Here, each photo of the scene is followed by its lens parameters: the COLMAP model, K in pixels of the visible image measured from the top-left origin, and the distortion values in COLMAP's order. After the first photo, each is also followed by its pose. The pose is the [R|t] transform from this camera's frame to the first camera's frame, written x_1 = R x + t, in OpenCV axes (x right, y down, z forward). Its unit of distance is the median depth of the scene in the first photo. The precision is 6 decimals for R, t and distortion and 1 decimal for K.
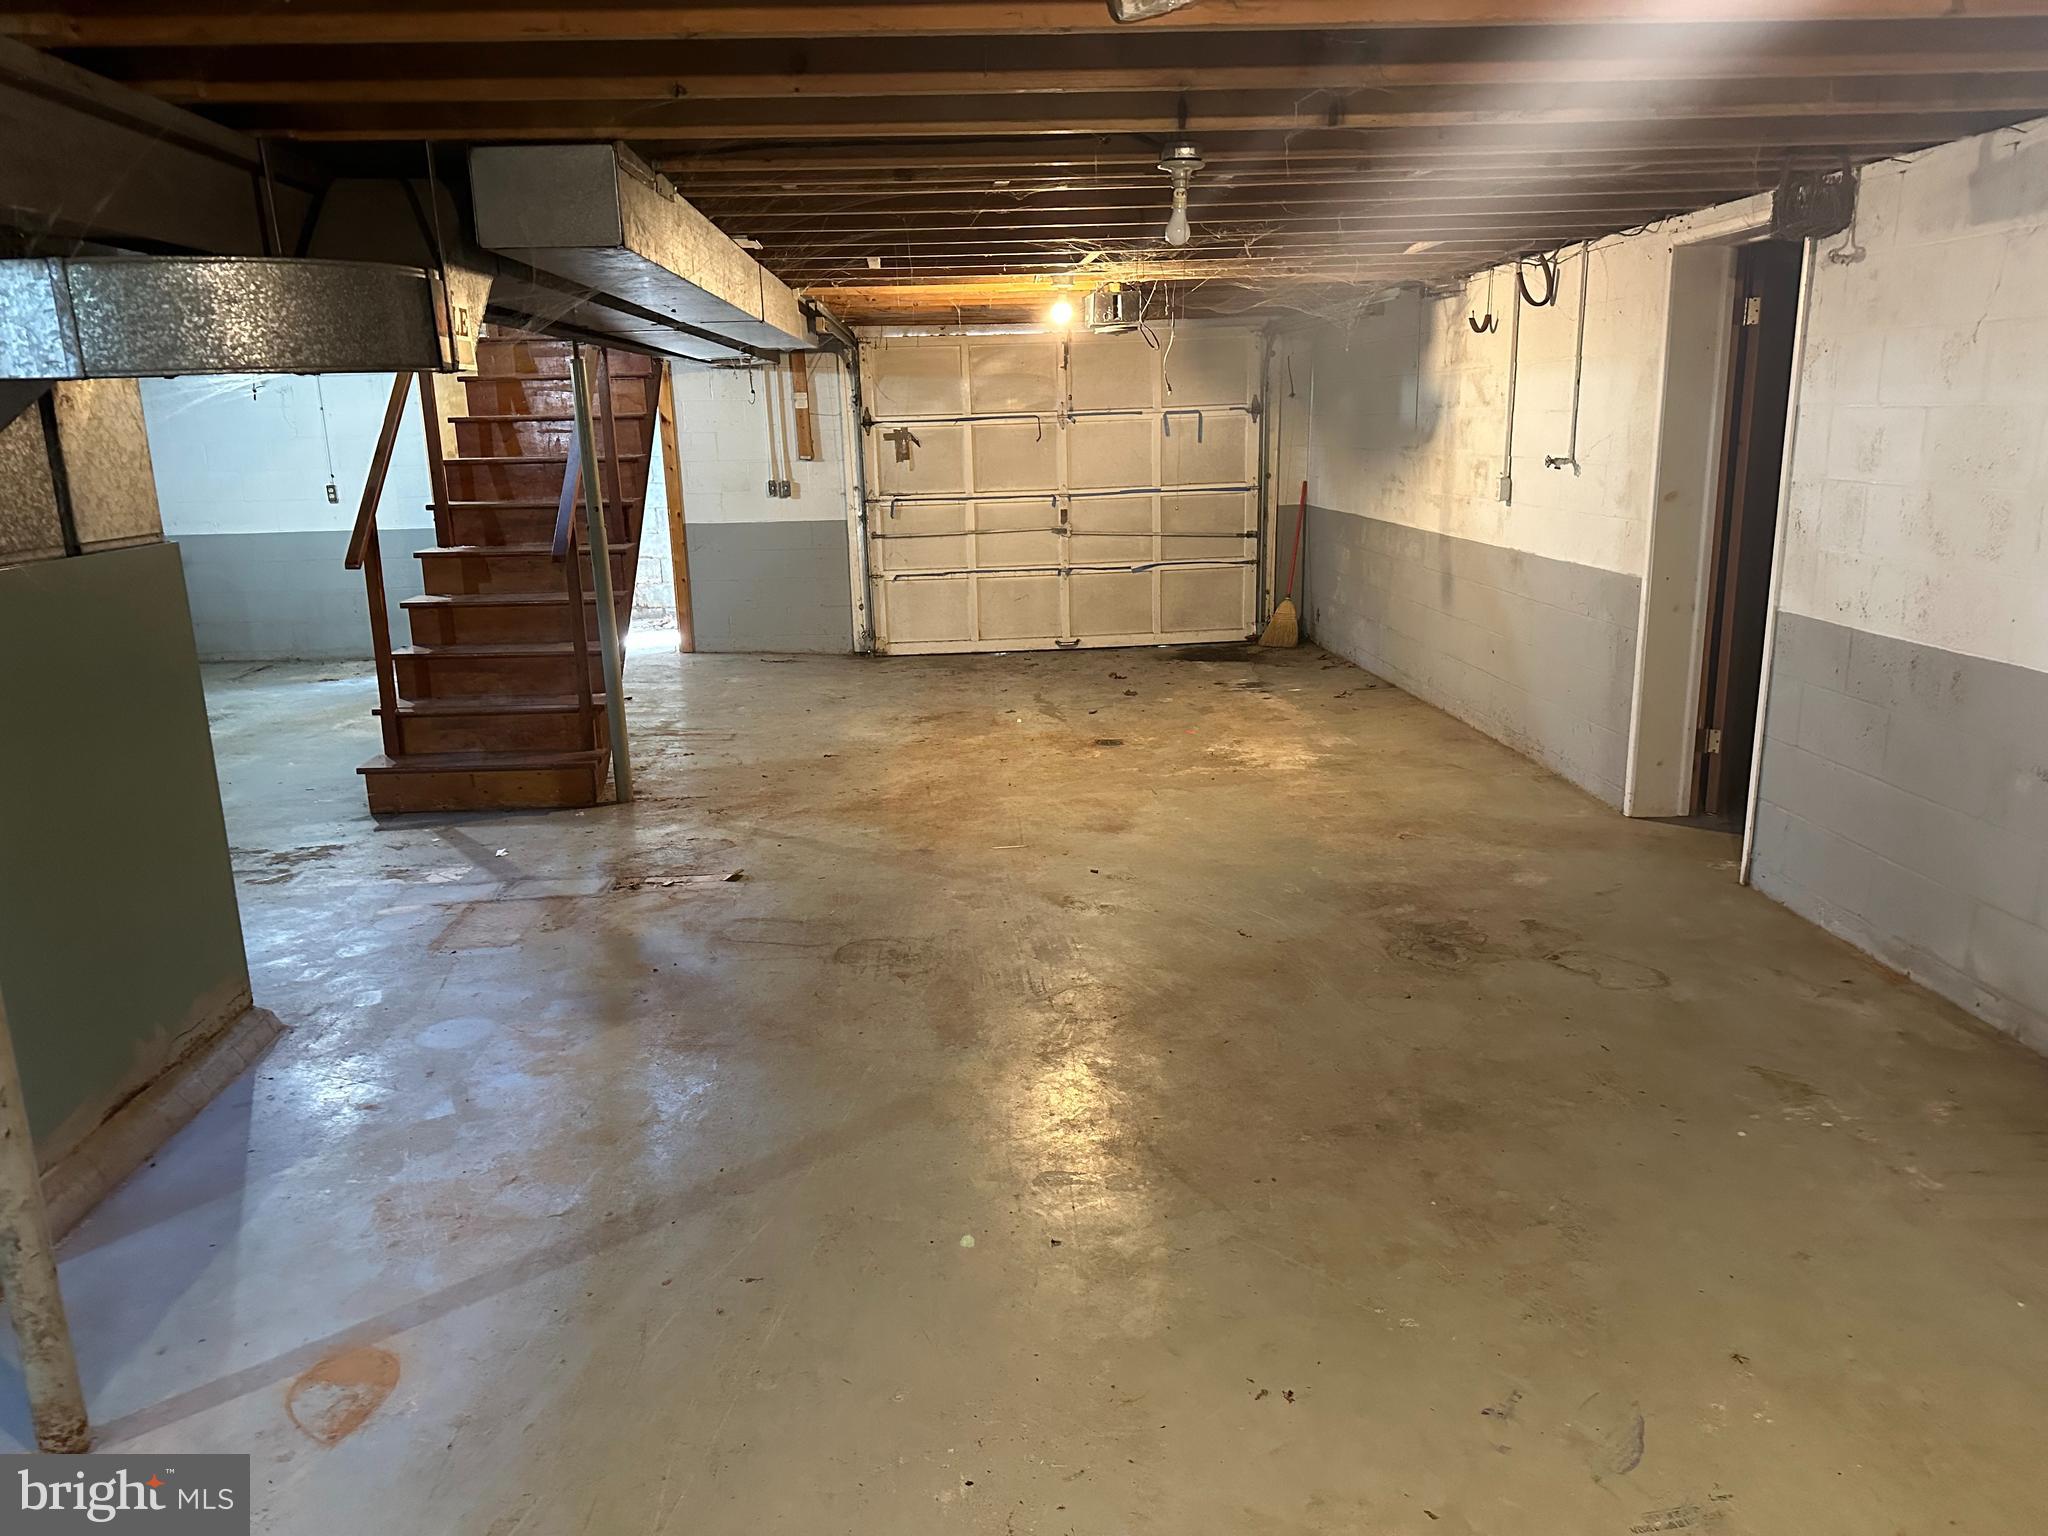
lens RADIAL K [[1434.0, 0, 1011.4], [0, 1434.0, 774.5], [0, 0, 1]] dist [0.121040, -0.184579]
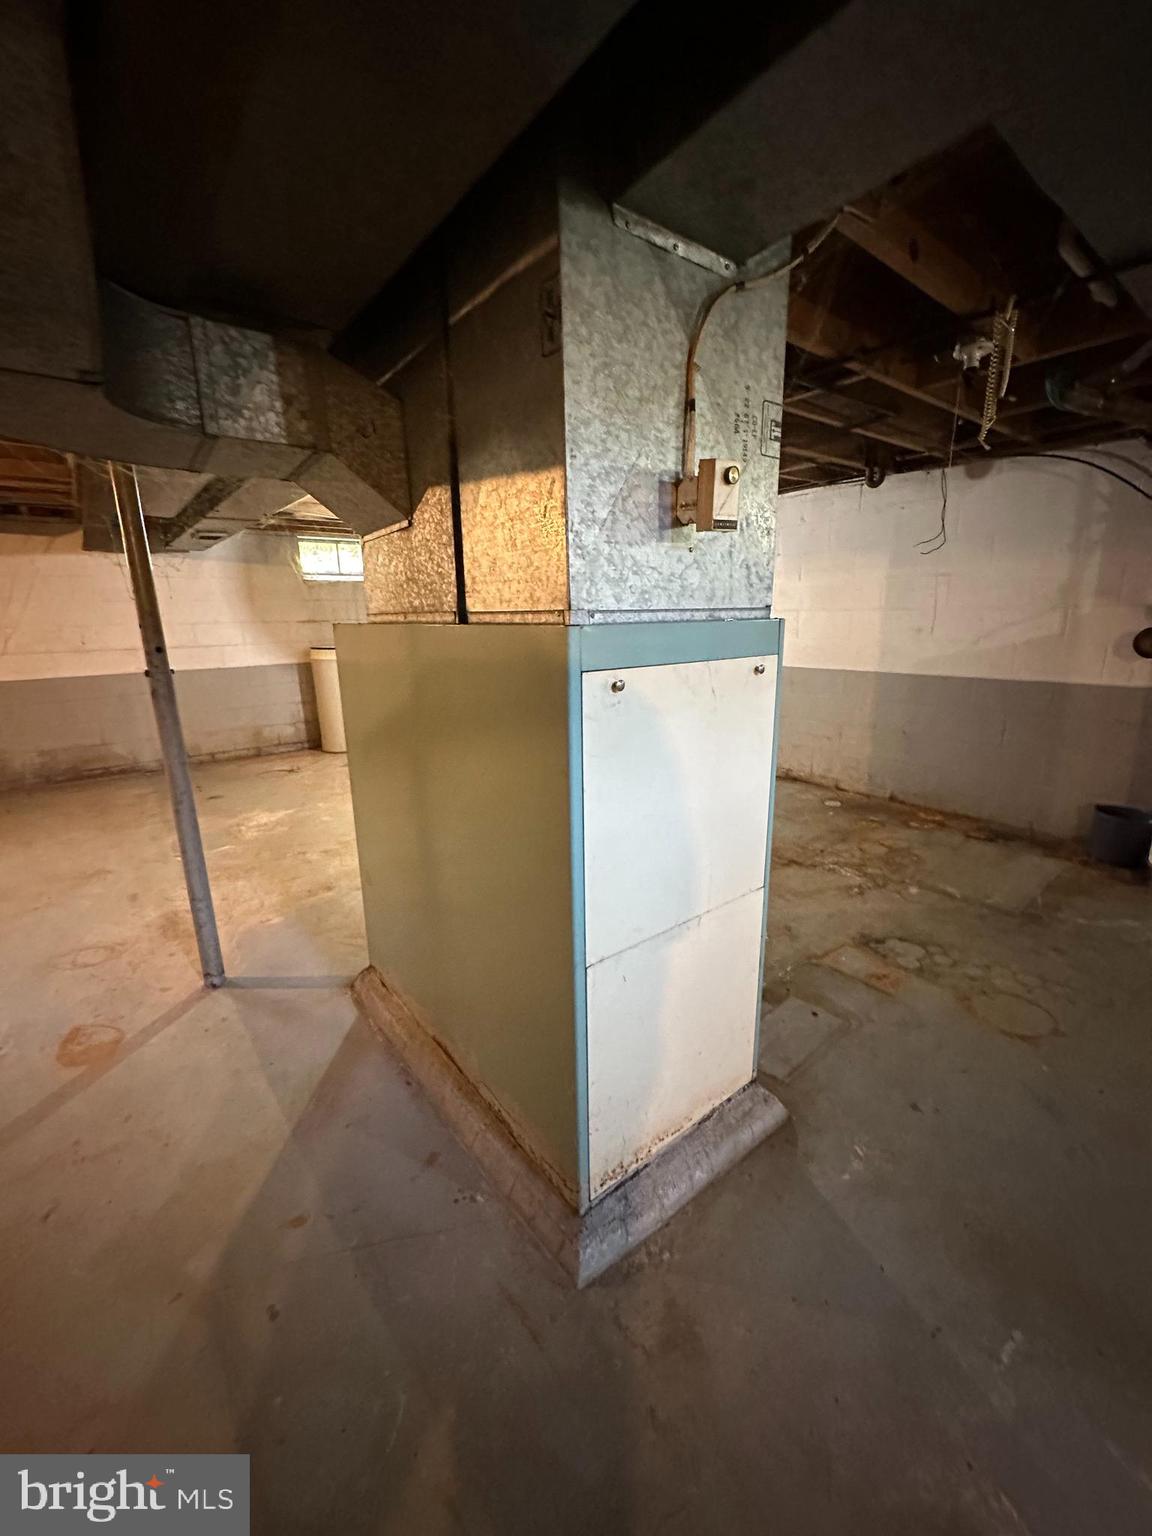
lens RADIAL K [[611.9, 0, 576.0], [0, 611.9, 768.0], [0, 0, 1]] dist [-0.000154, -0.000083]
pose [[-0.811184, 0.183480, -0.555262, -0.470832], [-0.096939, 0.894179, 0.437089, -0.258762], [0.576700, 0.408387, -0.707557, 1.420012]]
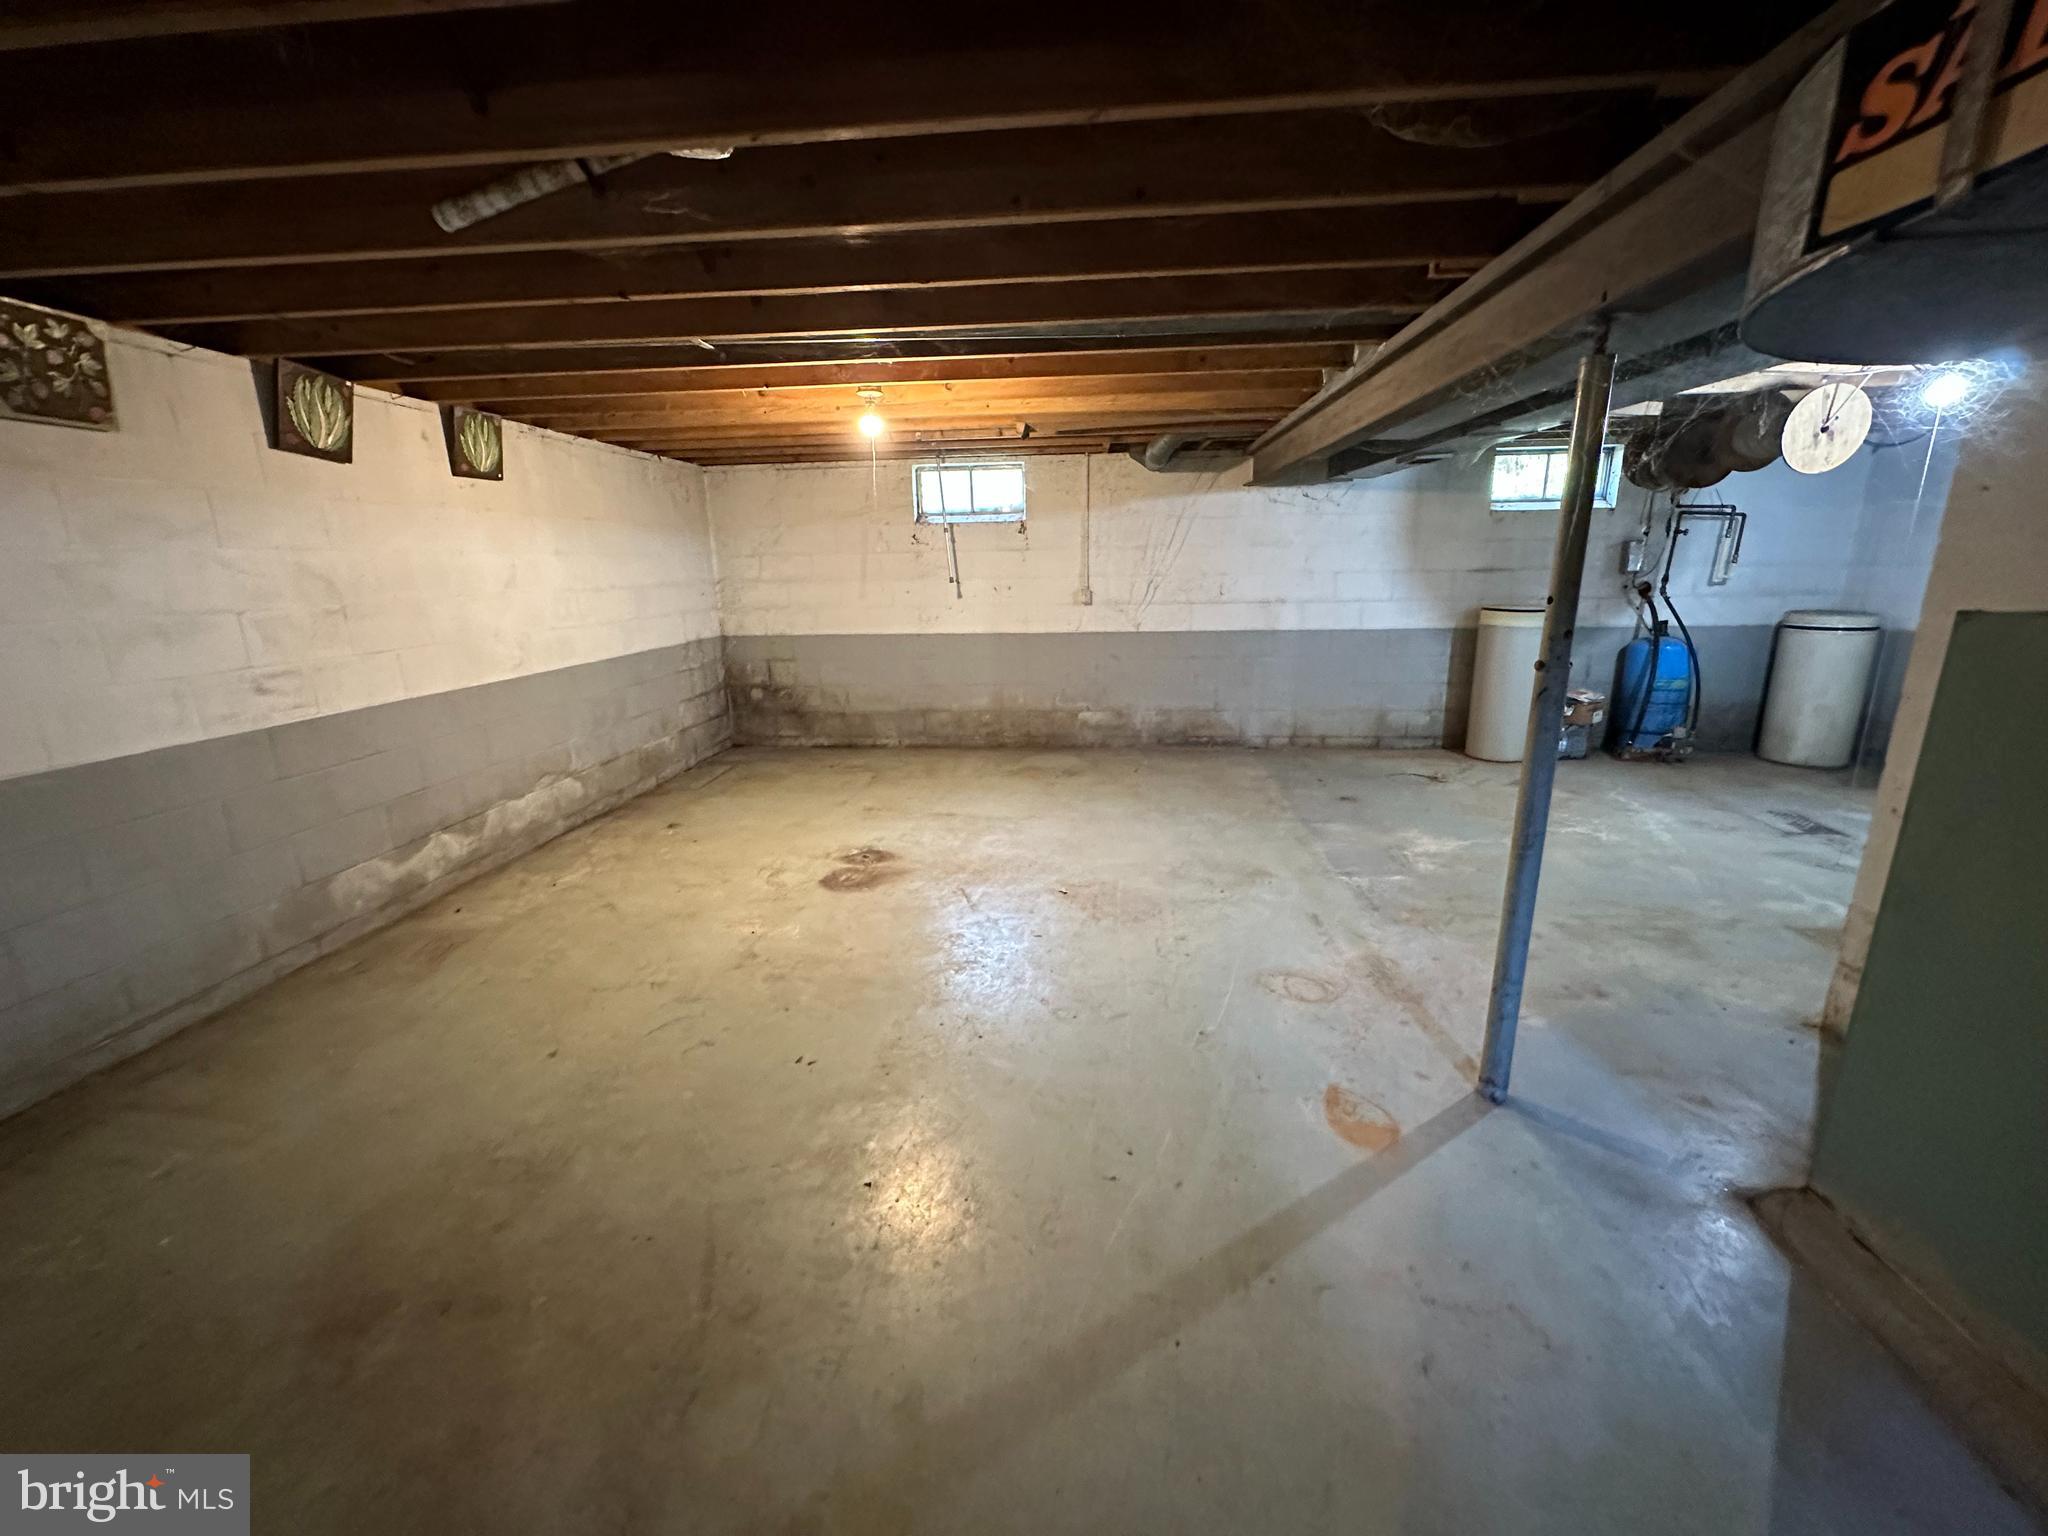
lens RADIAL K [[815.8, 0, 1024.0], [0, 815.8, 768.0], [0, 0, 1]] dist [-0.000154, -0.000083]
pose [[-0.990705, 0.011502, 0.135544, -0.174819], [0.073556, 0.883482, 0.462655, -0.270768], [-0.114429, 0.468324, -0.876115, 1.286507]]
